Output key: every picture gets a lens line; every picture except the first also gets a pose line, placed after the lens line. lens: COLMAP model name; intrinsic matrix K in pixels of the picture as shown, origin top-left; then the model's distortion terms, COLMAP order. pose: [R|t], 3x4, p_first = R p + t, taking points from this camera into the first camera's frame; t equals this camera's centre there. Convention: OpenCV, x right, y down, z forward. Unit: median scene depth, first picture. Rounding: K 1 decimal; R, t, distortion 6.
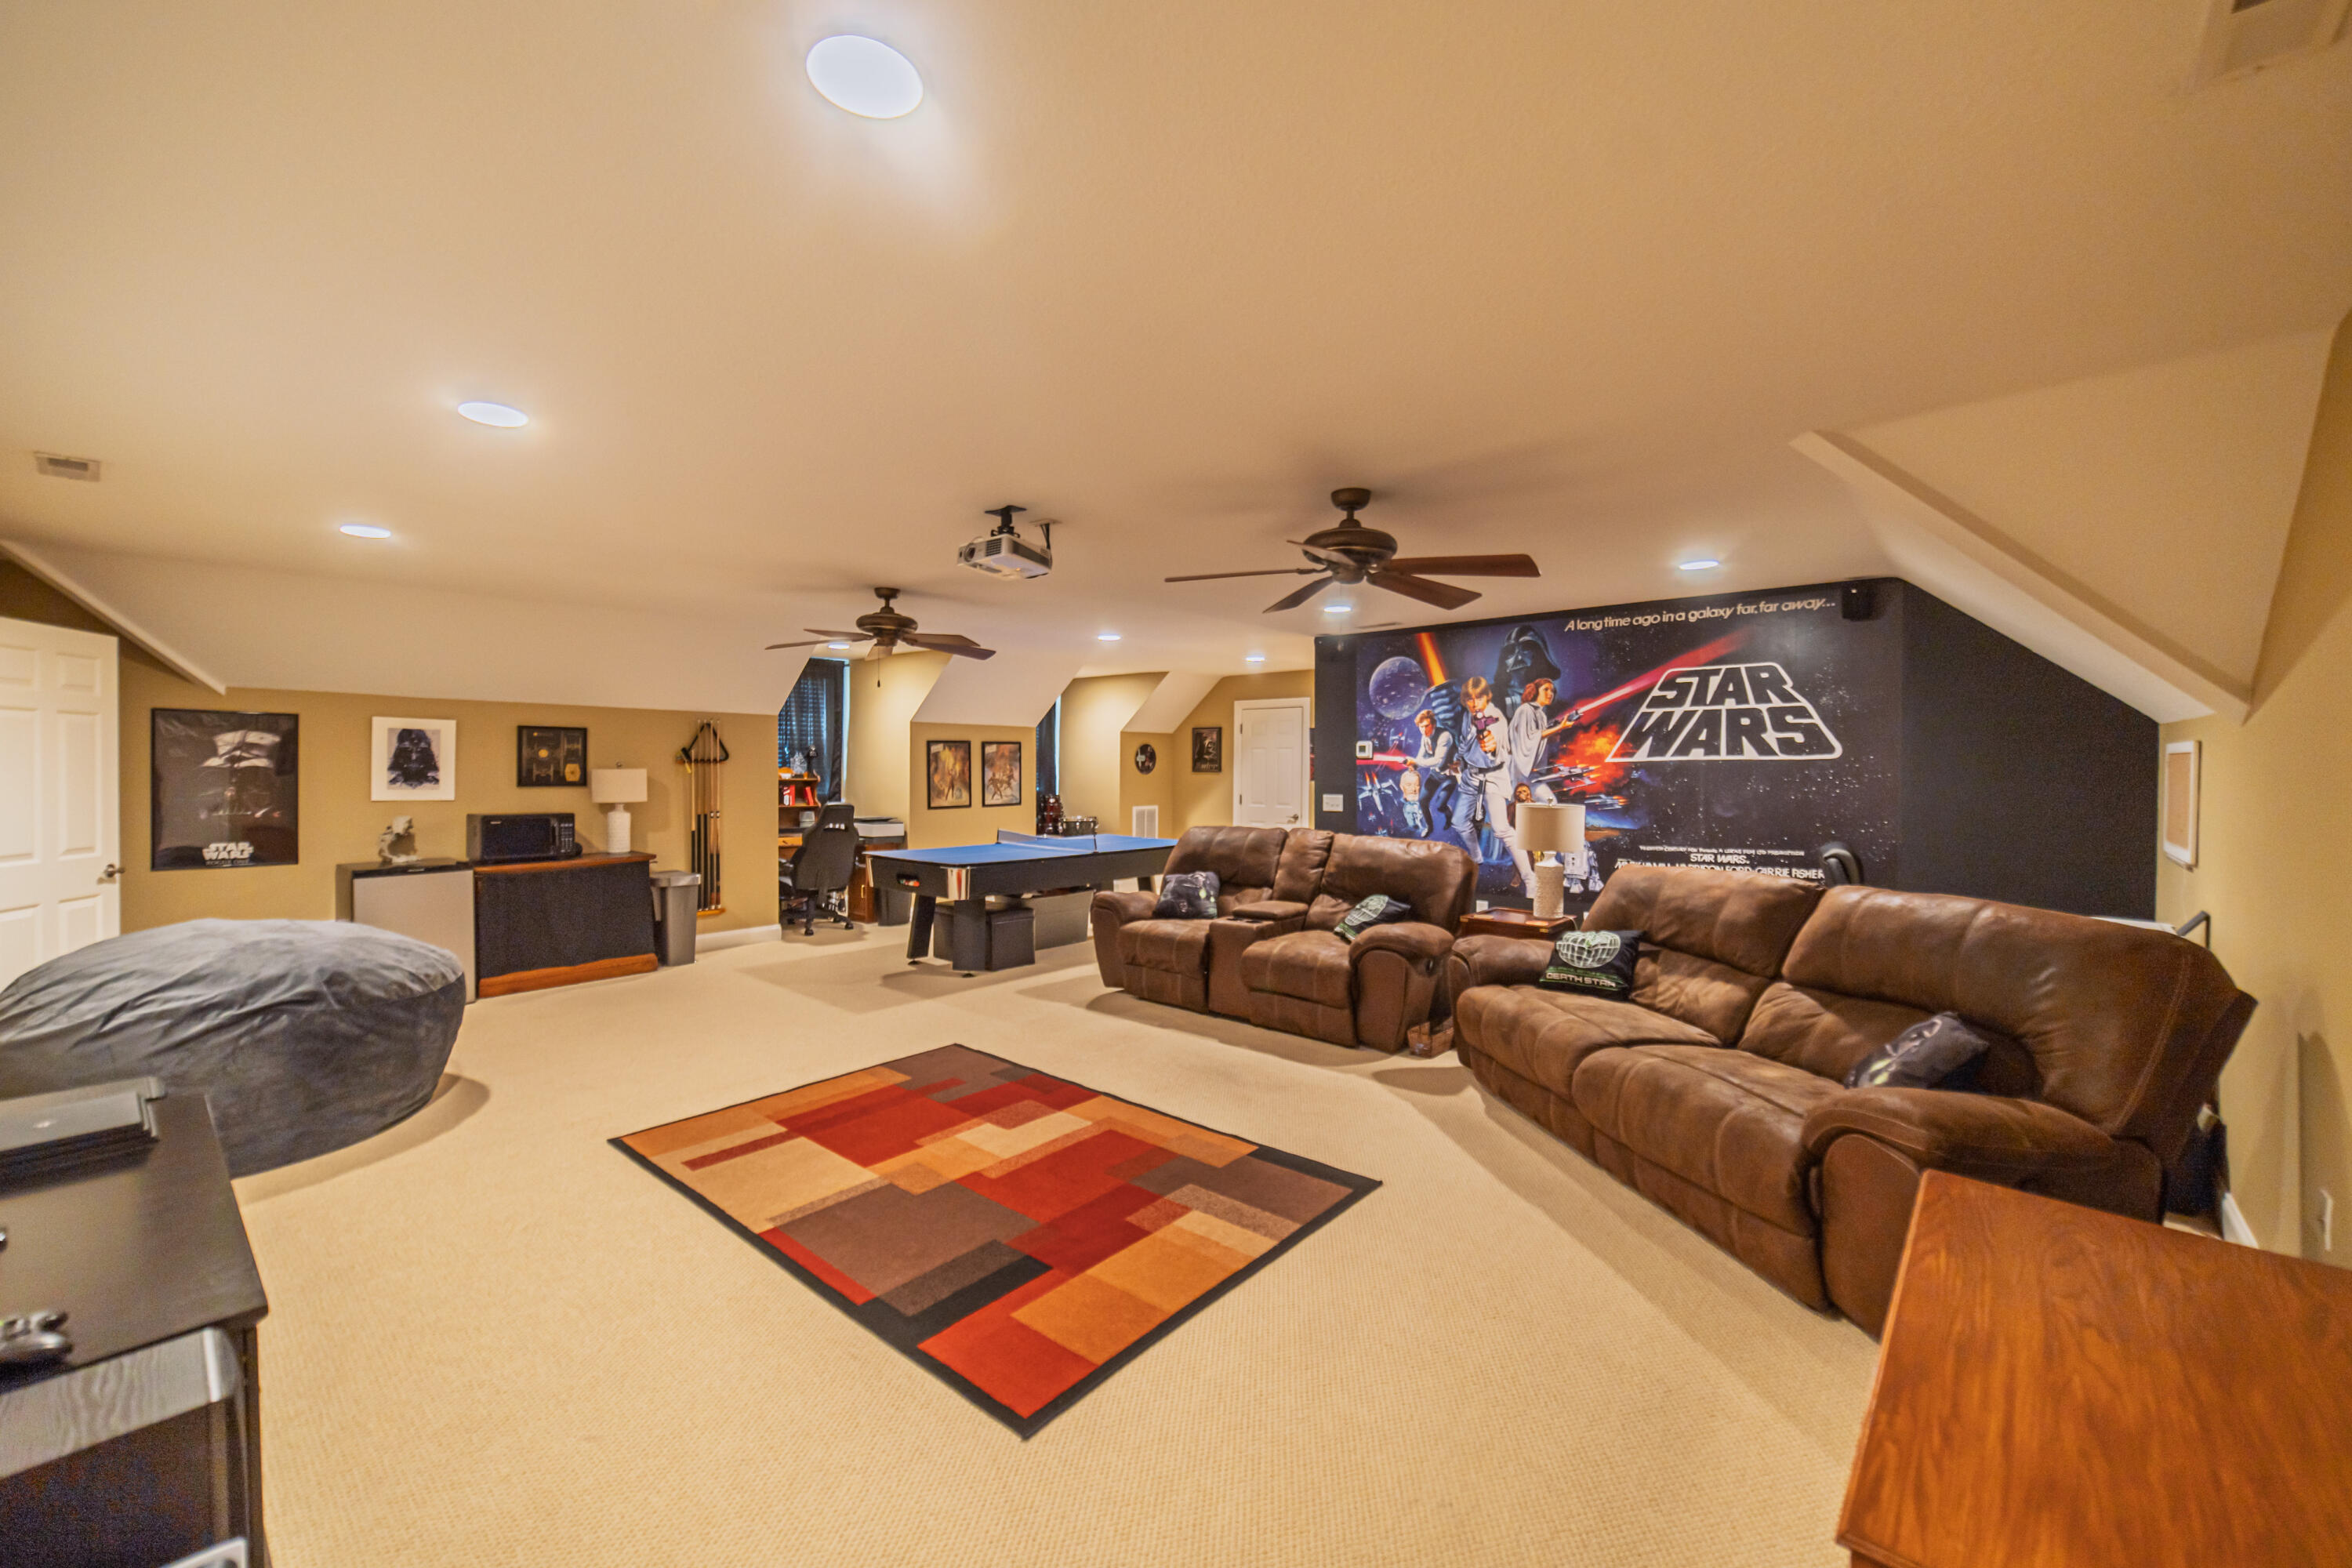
lens RADIAL K [[944.6, 0, 1174.1], [0, 944.6, 771.3], [0, 0, 1]] dist [-0.001471, 0.000012]
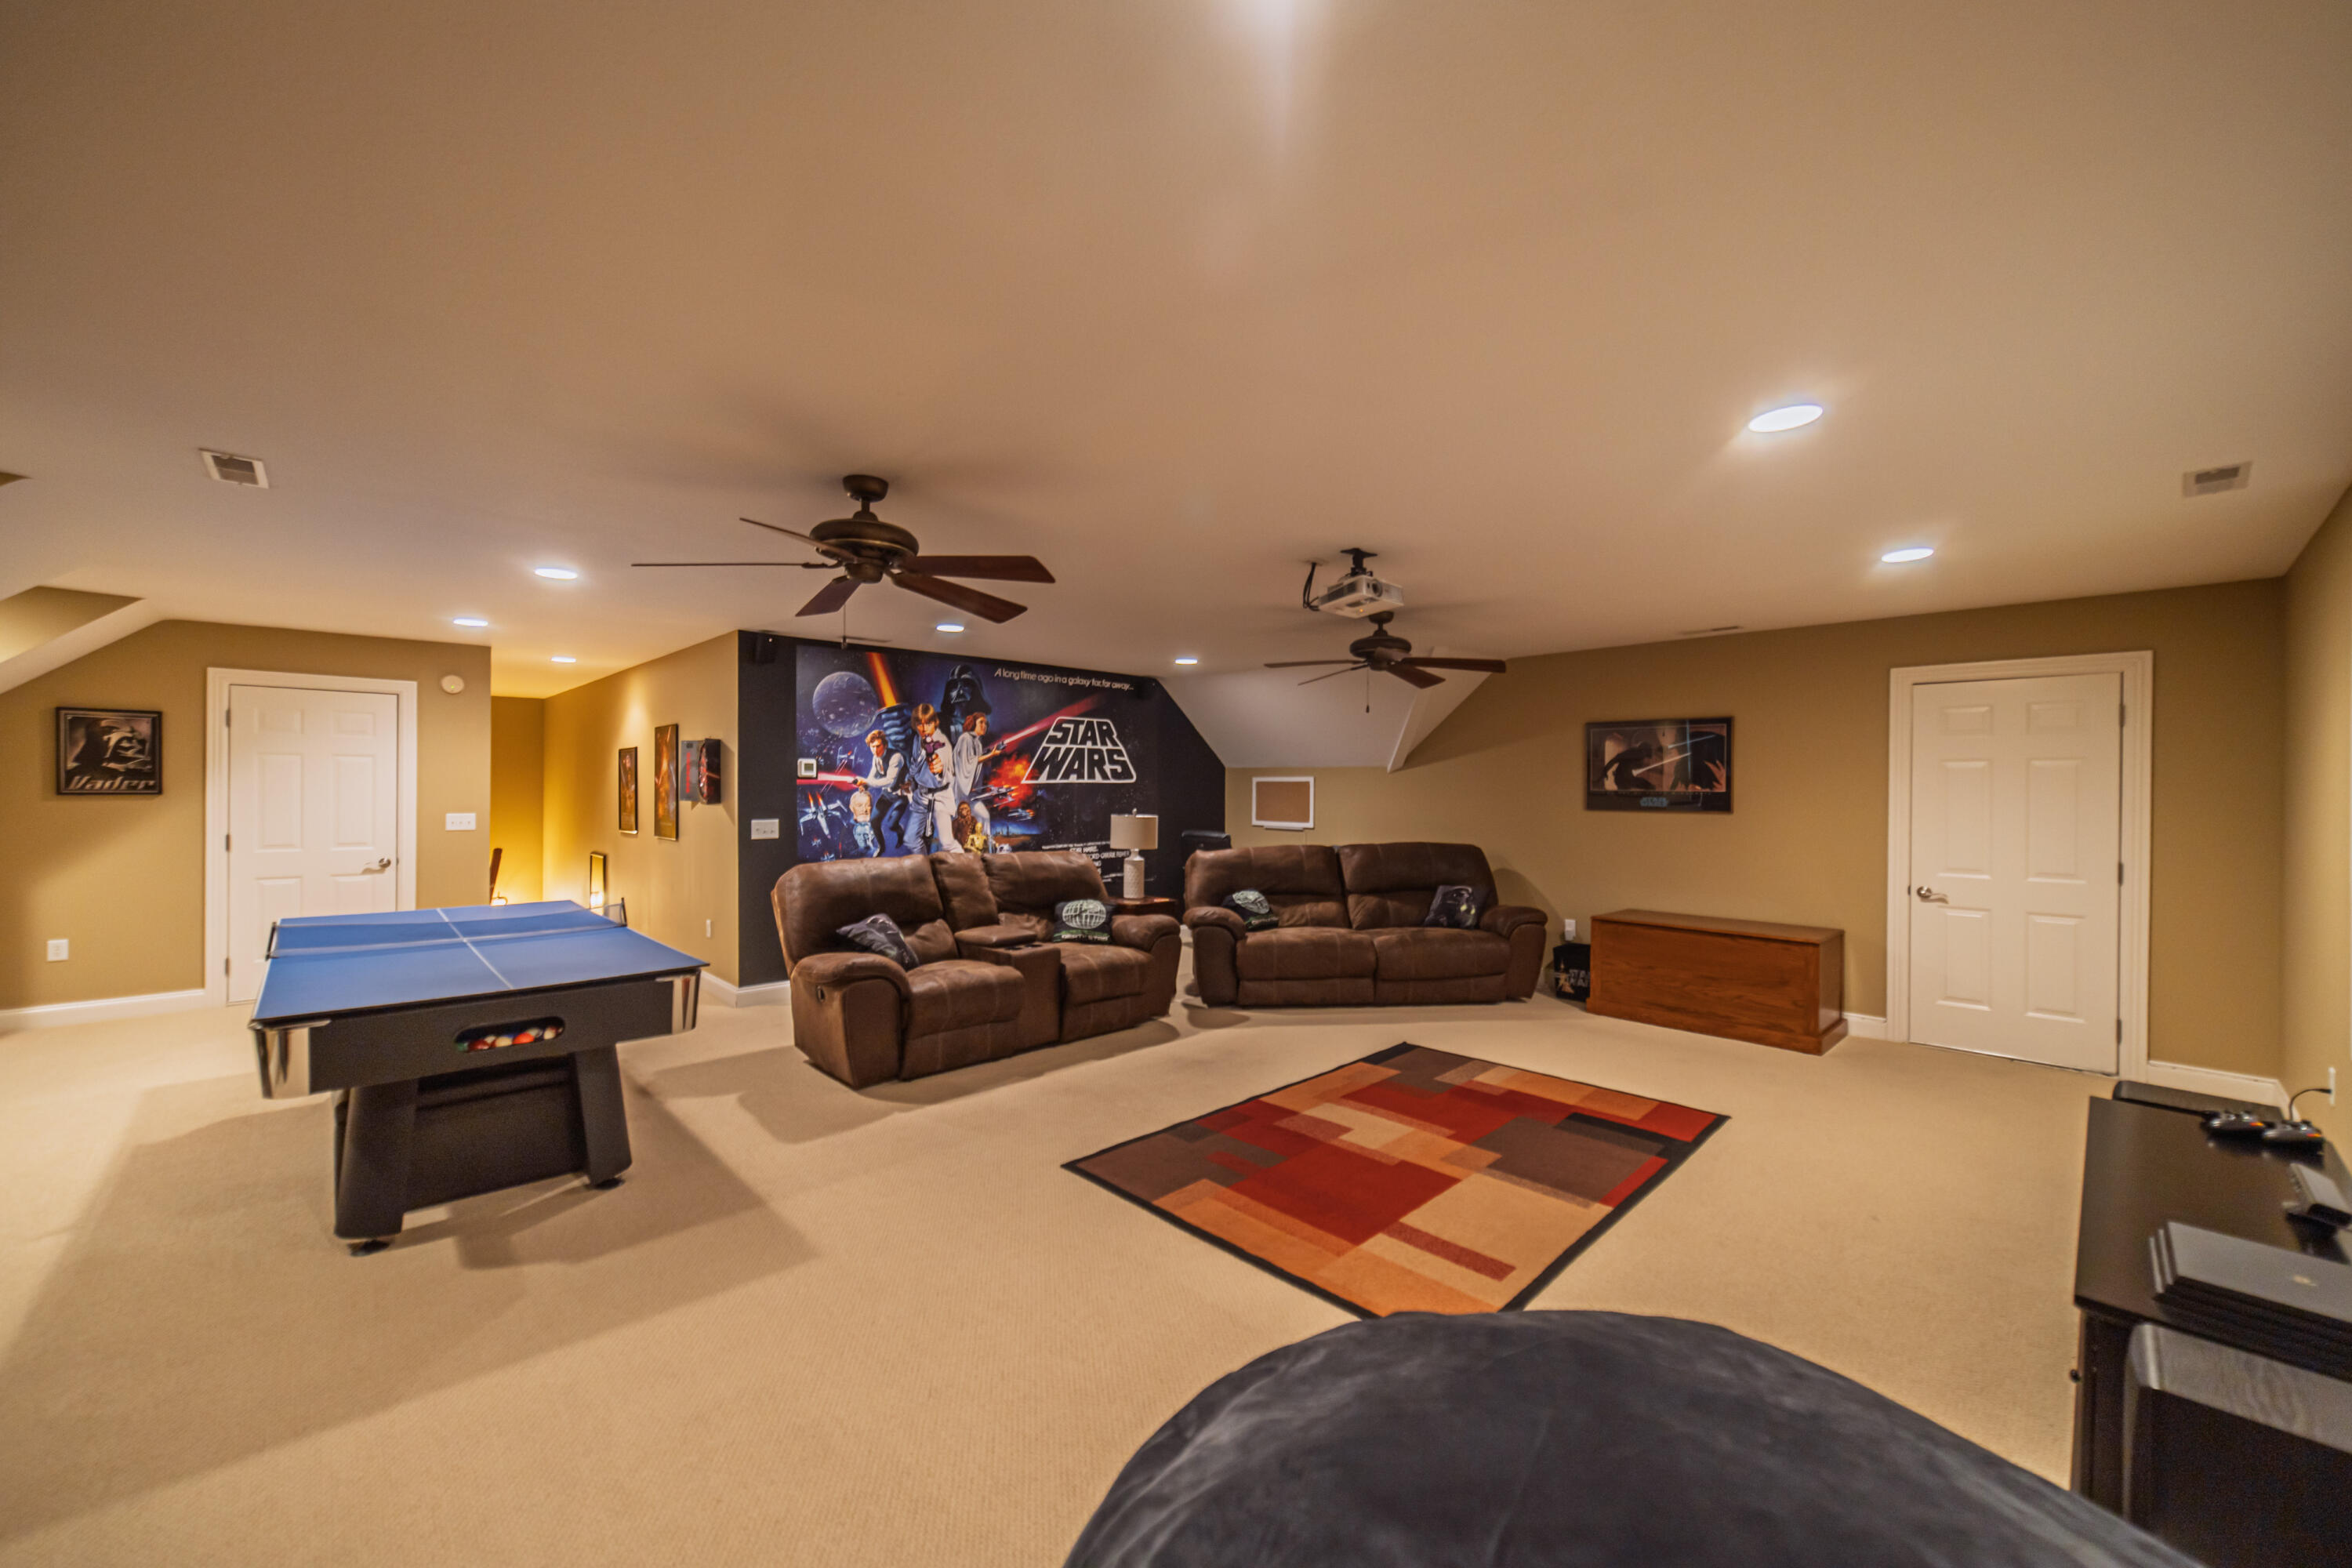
lens RADIAL K [[898.7, 0, 1173.9], [0, 898.7, 792.0], [0, 0, 1]] dist [-0.001509, 0.000038]
pose [[0.082944, -0.008128, 0.996521, -0.699927], [0.000872, 0.999967, 0.008084, -0.007393], [-0.996554, 0.000199, 0.082948, 0.647849]]
